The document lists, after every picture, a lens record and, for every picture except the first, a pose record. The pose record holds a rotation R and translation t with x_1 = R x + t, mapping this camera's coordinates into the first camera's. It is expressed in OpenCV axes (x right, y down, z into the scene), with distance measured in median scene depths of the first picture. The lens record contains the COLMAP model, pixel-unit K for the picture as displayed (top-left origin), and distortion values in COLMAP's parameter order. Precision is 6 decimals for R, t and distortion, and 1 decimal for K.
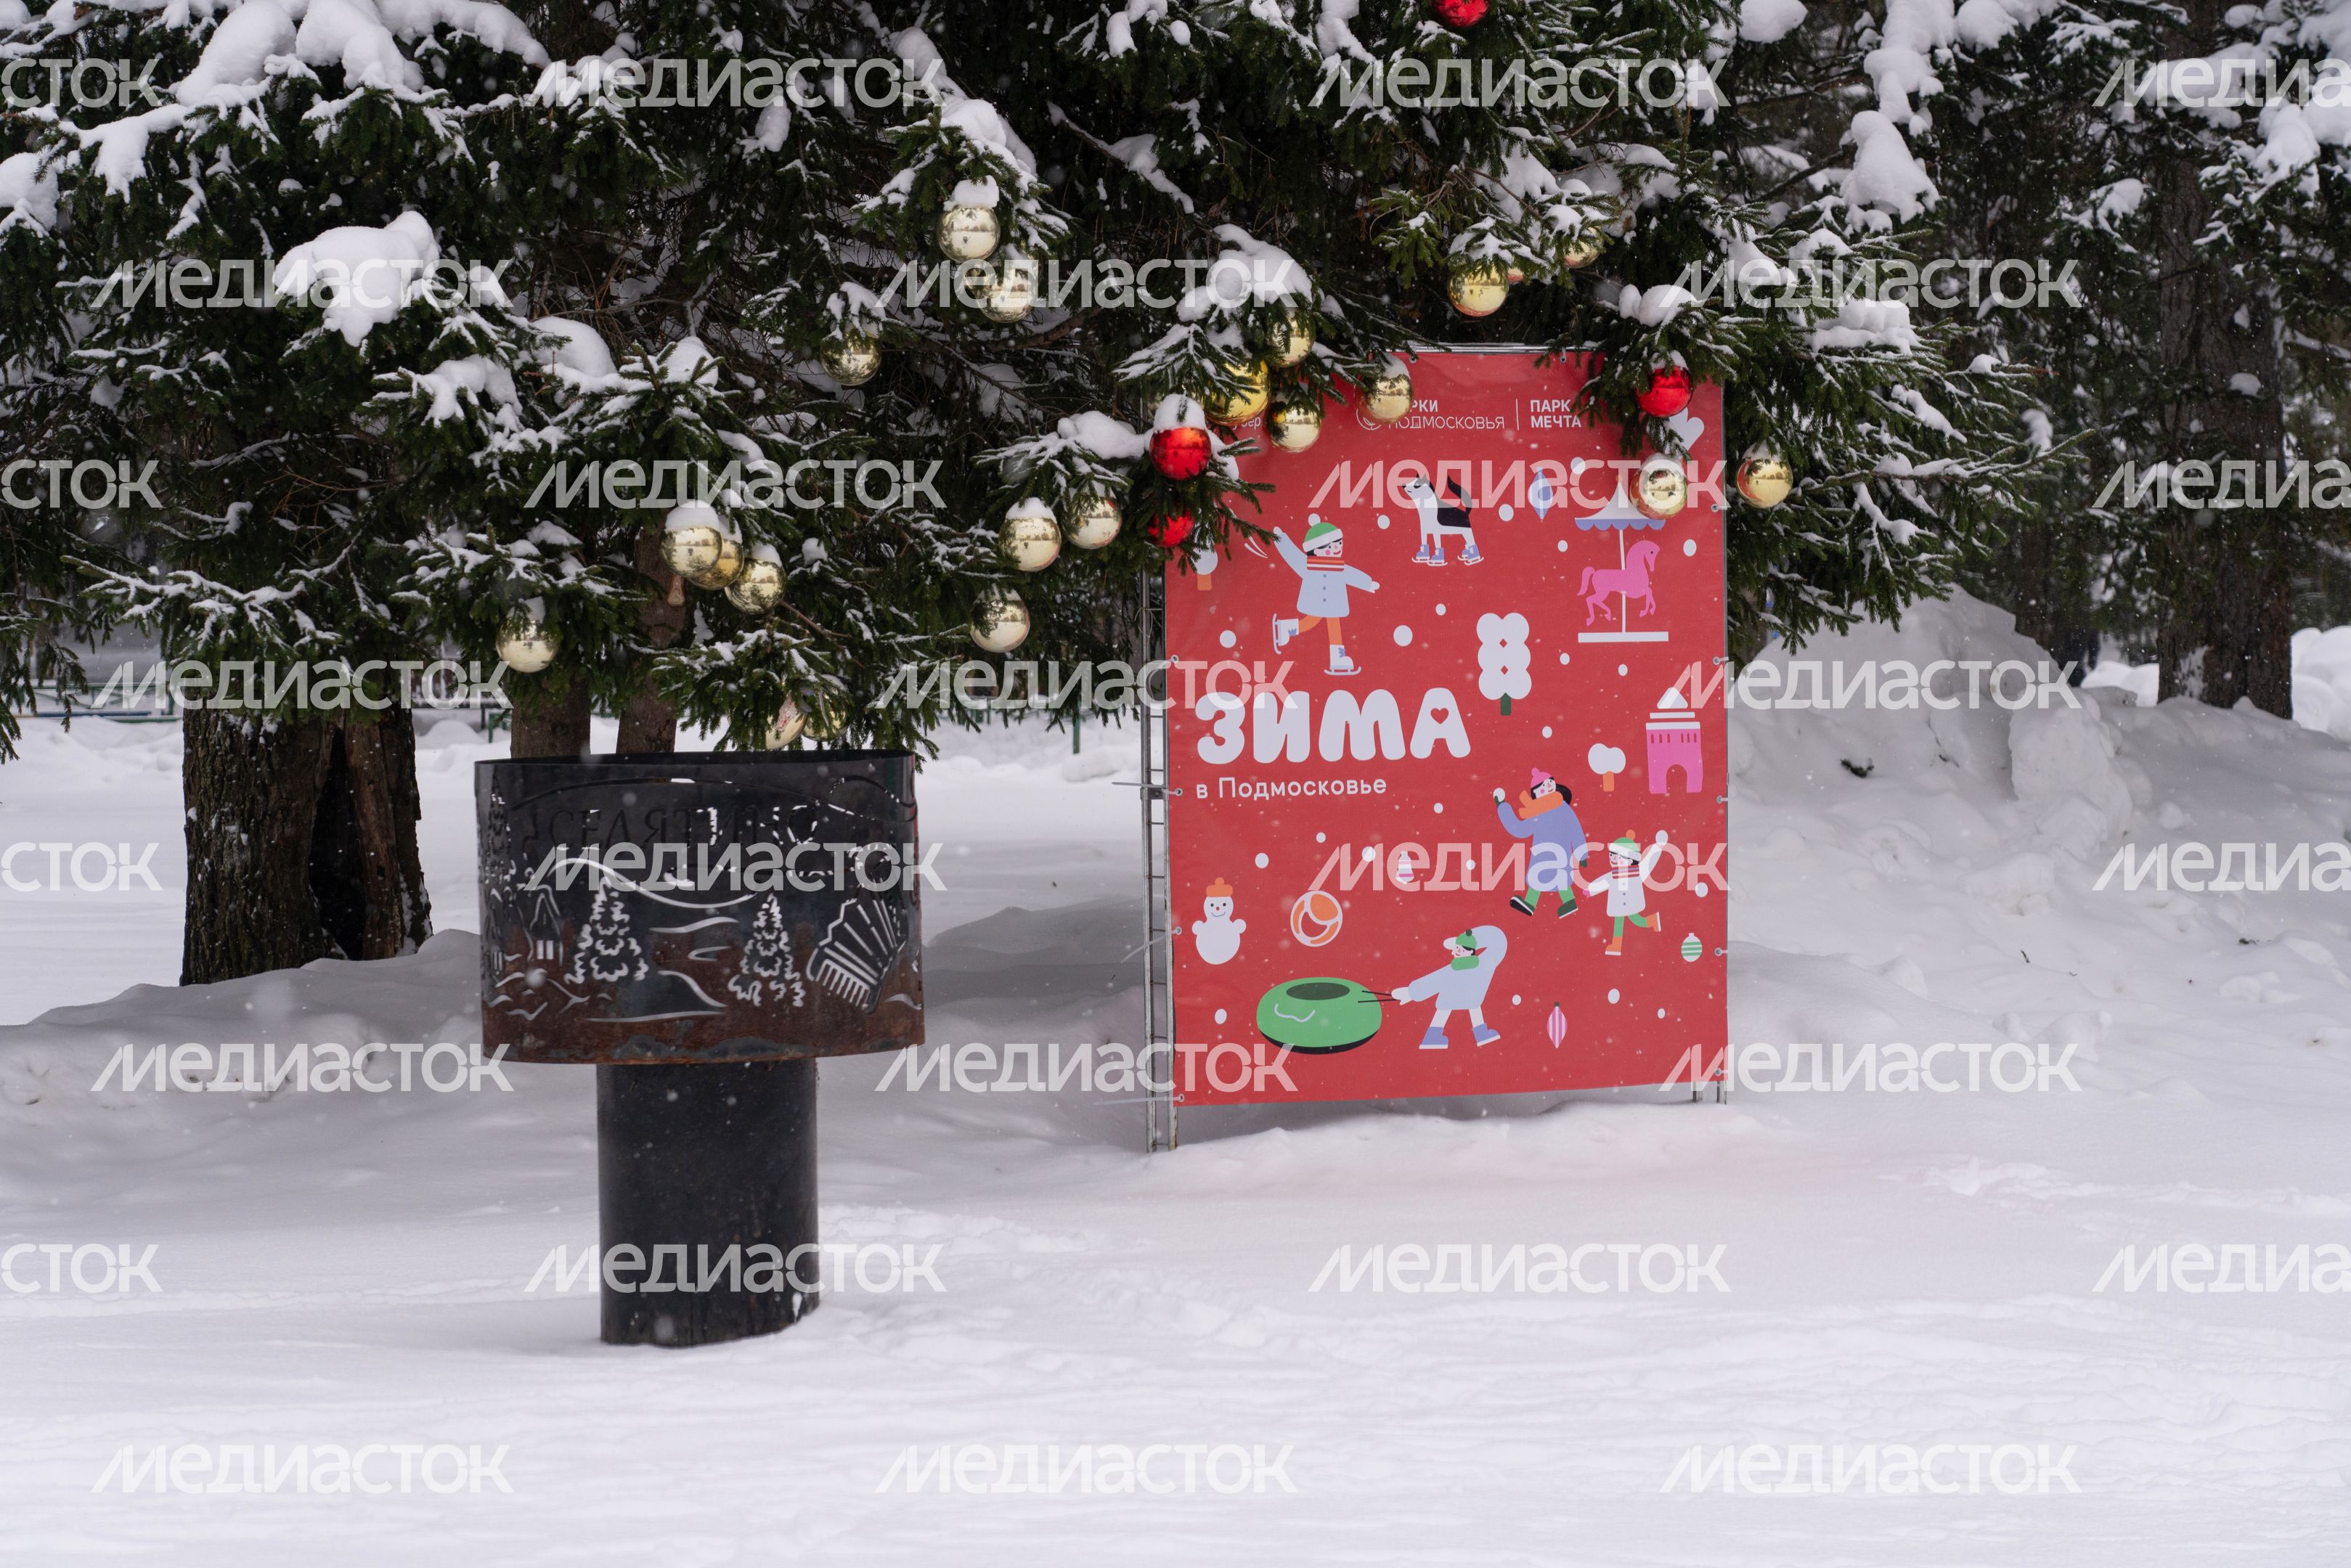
lens RADIAL K [[7173.5, 0, 1175.5], [0, 7173.5, 778.2], [0, 0, 1]] dist [-0.047606, 0.000000]
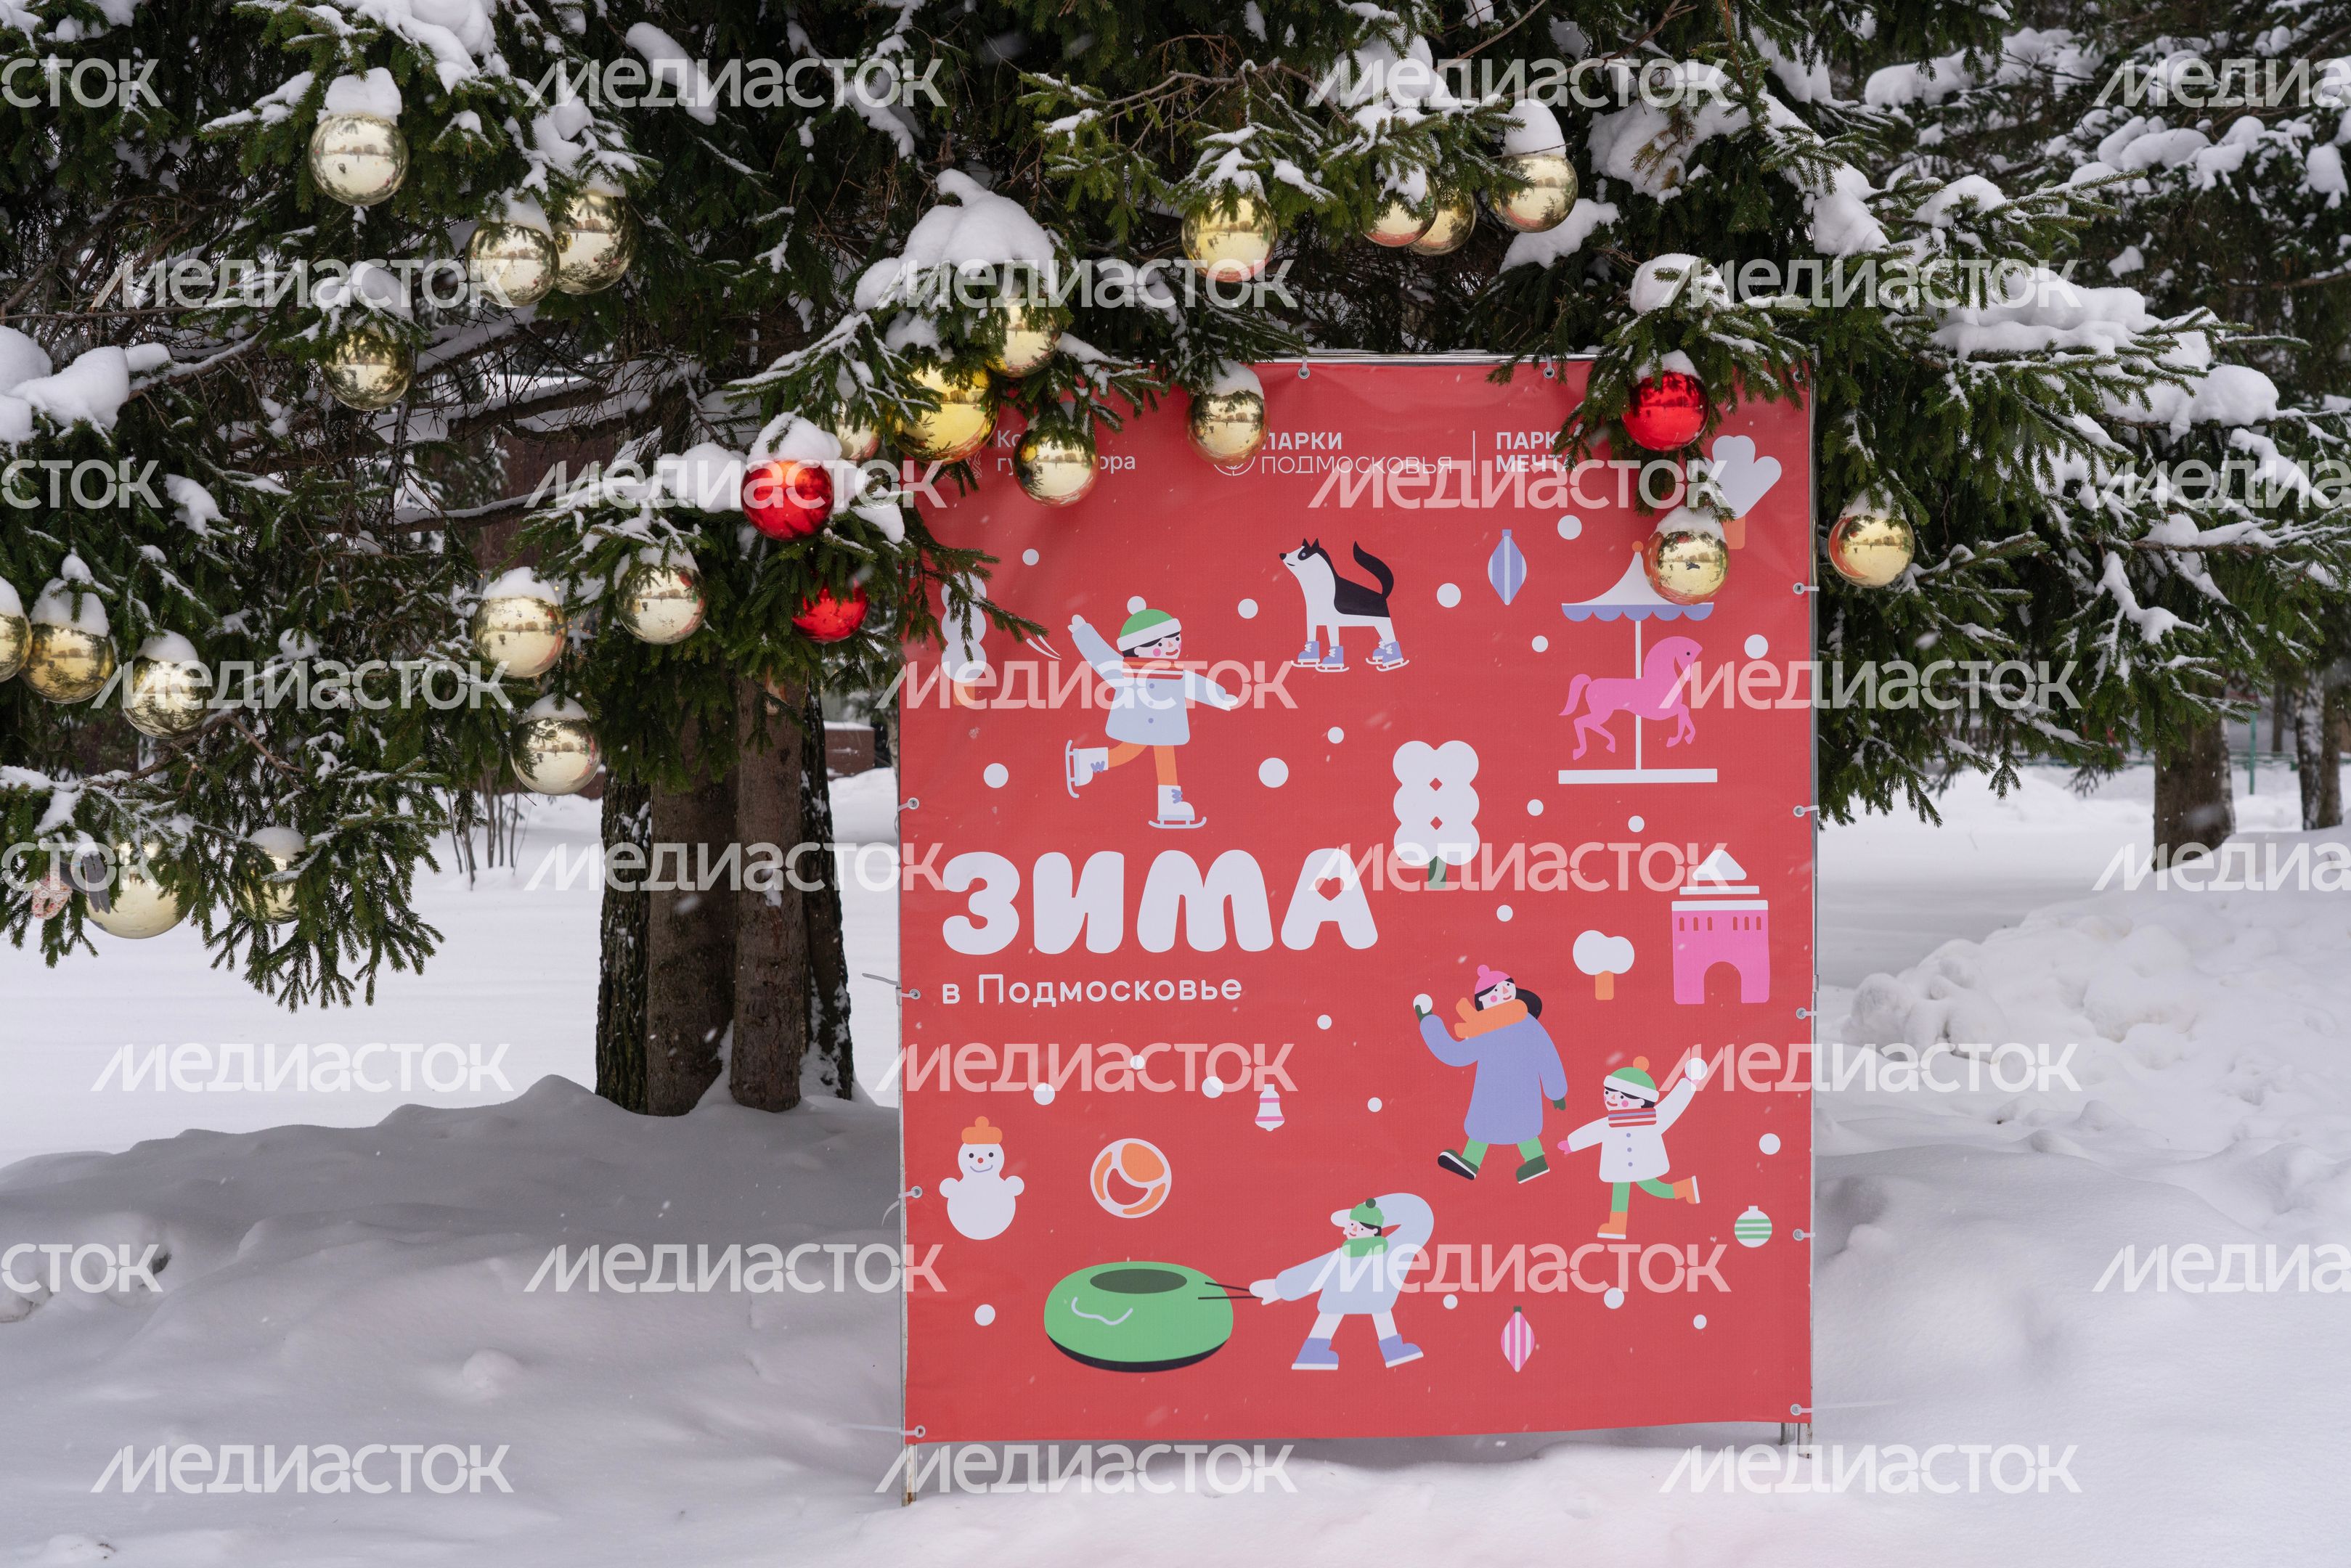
lens RADIAL K [[3632.1, 0, 1175.8], [0, 3632.1, 805.4], [0, 0, 1]] dist [0.041284, 0.000000]
pose [[0.929624, 0.016232, -0.368152, 0.151769], [-0.013297, 0.999856, 0.010508, -0.020220], [0.368270, -0.004873, 0.929706, 0.668705]]
